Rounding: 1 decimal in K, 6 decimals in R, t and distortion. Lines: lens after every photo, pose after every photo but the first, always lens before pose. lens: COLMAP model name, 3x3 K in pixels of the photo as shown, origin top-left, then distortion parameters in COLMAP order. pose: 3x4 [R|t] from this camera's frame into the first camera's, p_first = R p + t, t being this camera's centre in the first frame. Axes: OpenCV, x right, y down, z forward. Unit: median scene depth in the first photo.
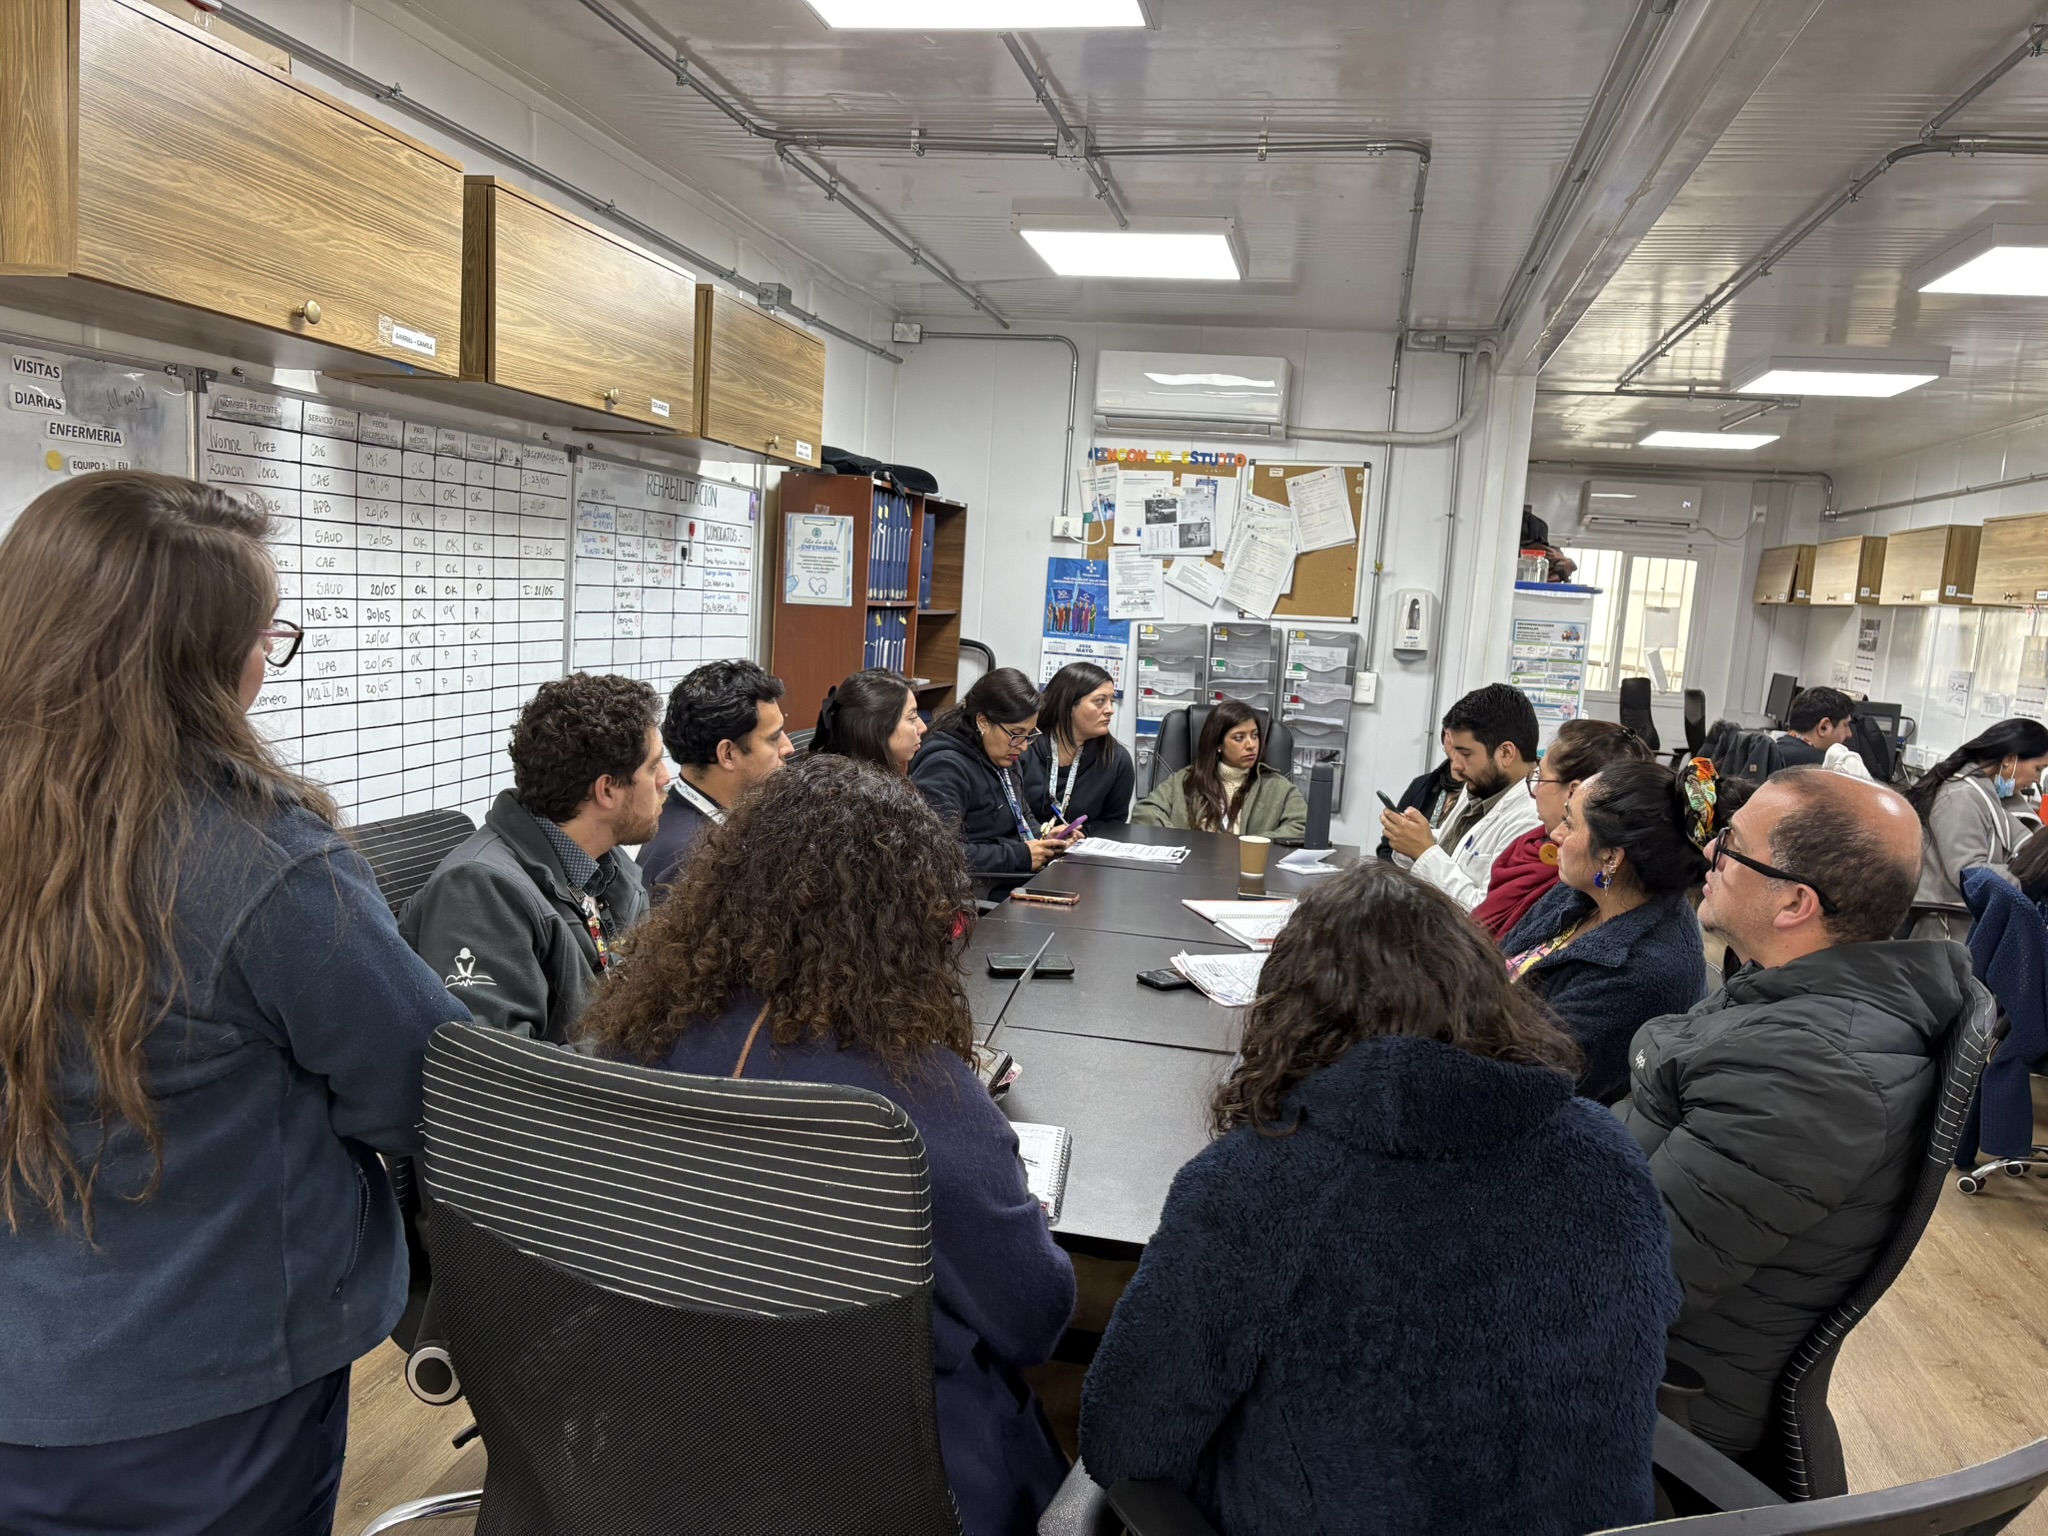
lens RADIAL K [[1537.1, 0, 1020.7], [0, 1537.1, 773.4], [0, 0, 1]] dist [0.018147, -0.017606]
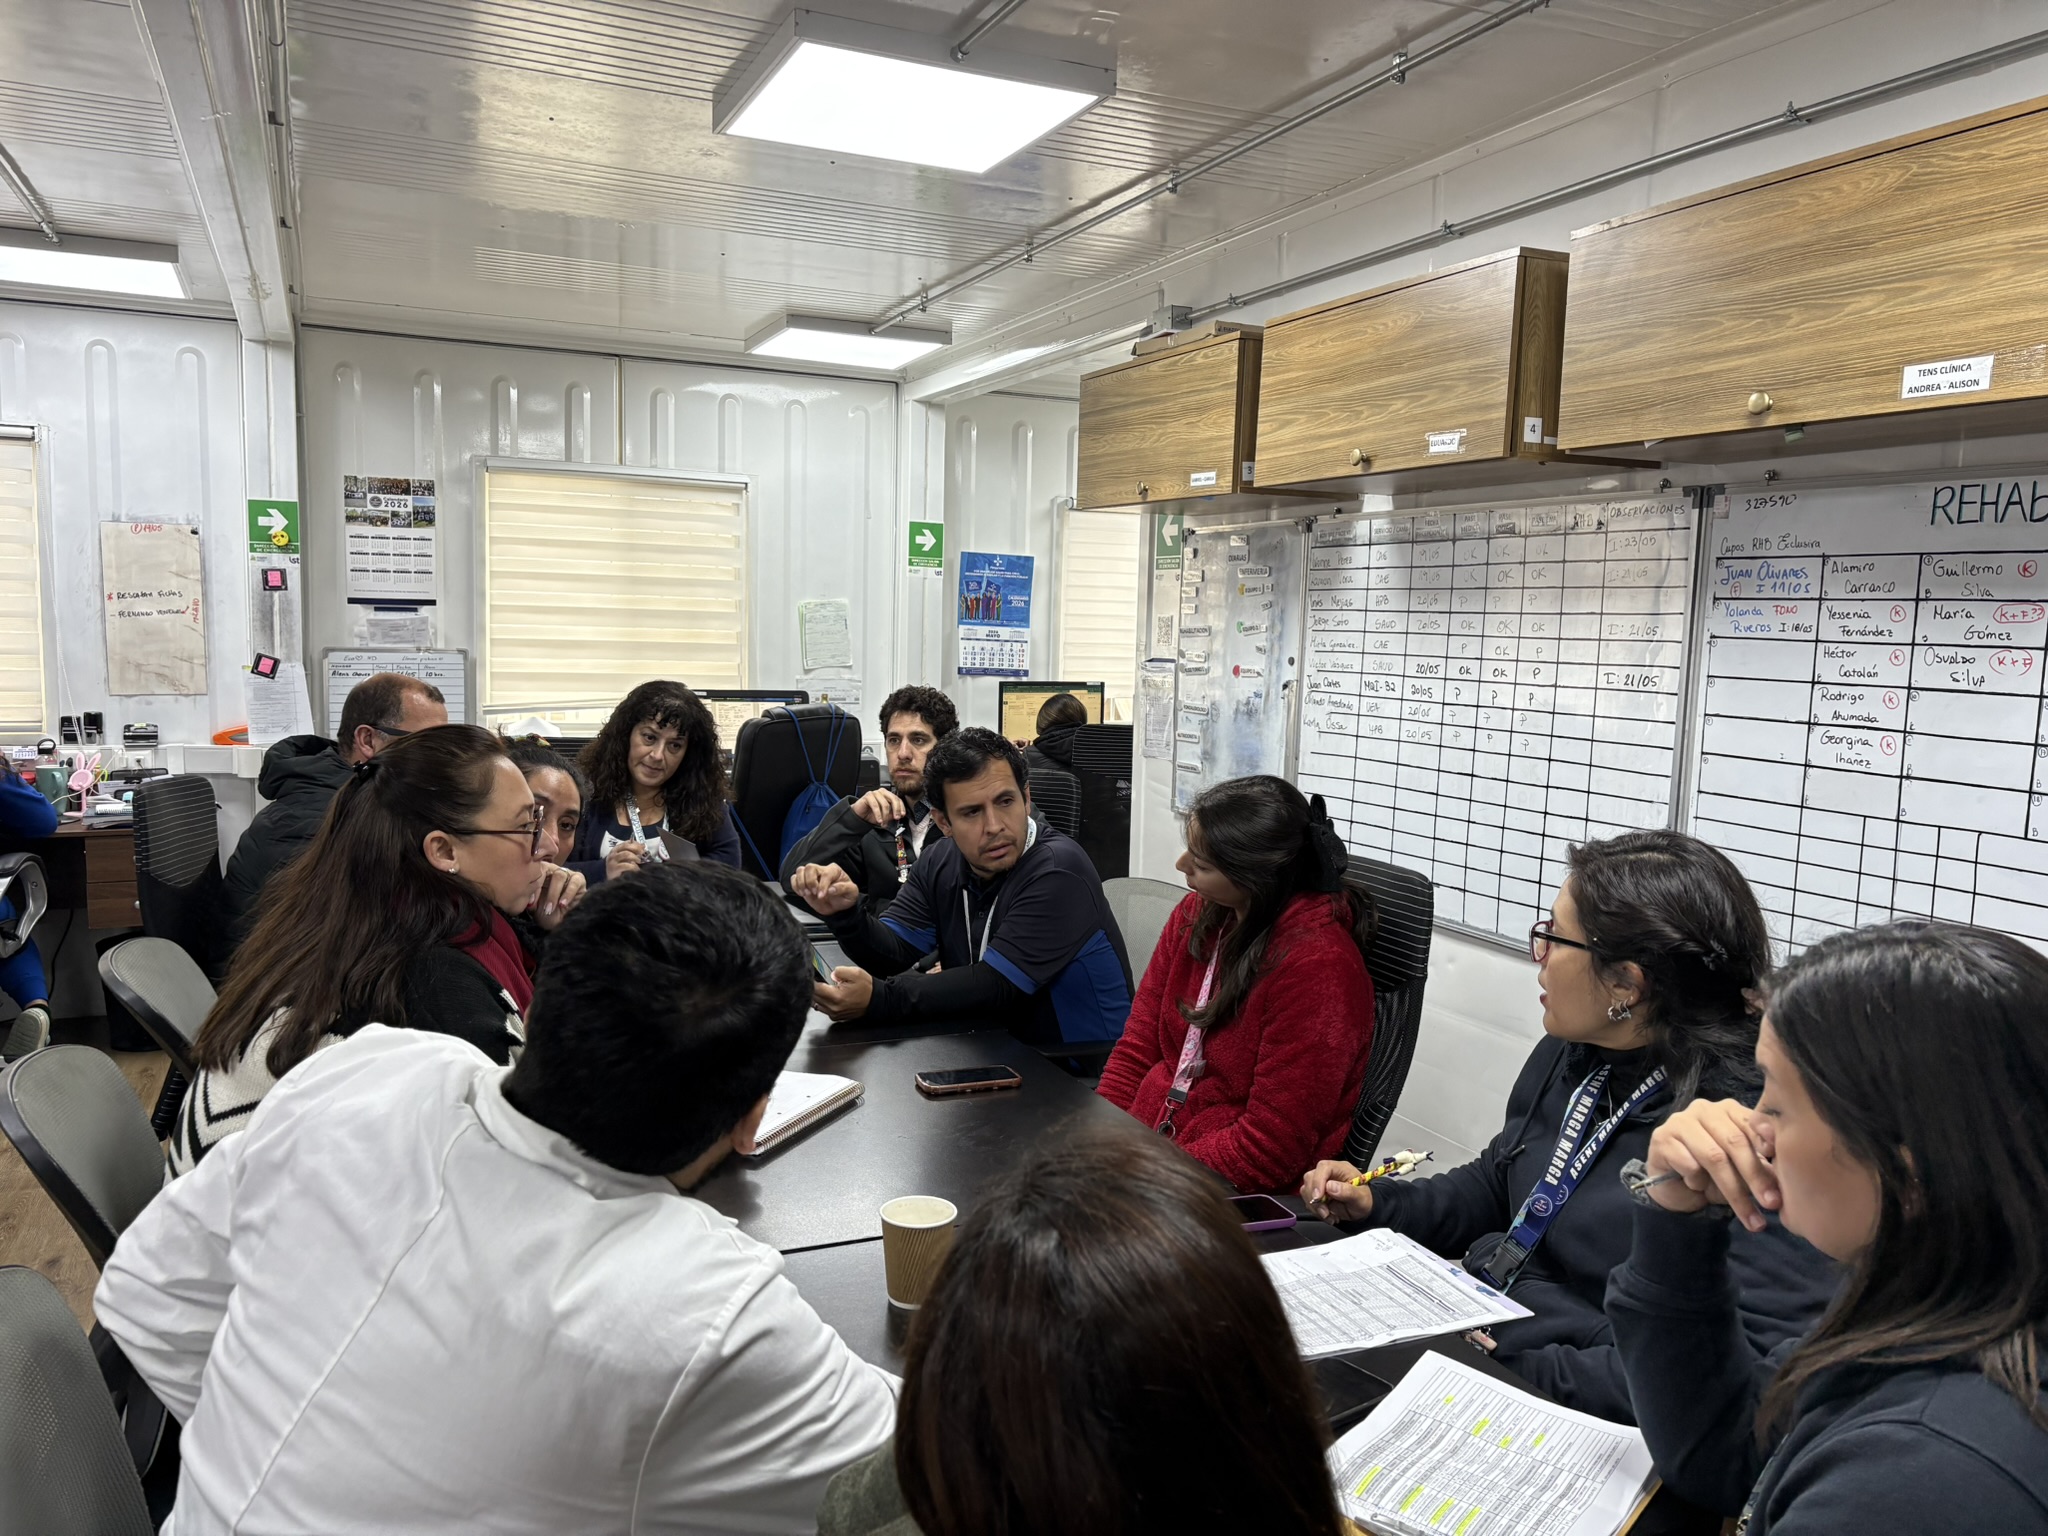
lens RADIAL K [[1537.1, 0, 1021.4], [0, 1537.1, 767.3], [0, 0, 1]] dist [0.018147, -0.017606]
pose [[-0.799255, -0.025615, -0.600445, 0.474610], [-0.149754, 0.976066, 0.157700, -0.176801], [0.582035, 0.215962, -0.783962, 1.674190]]
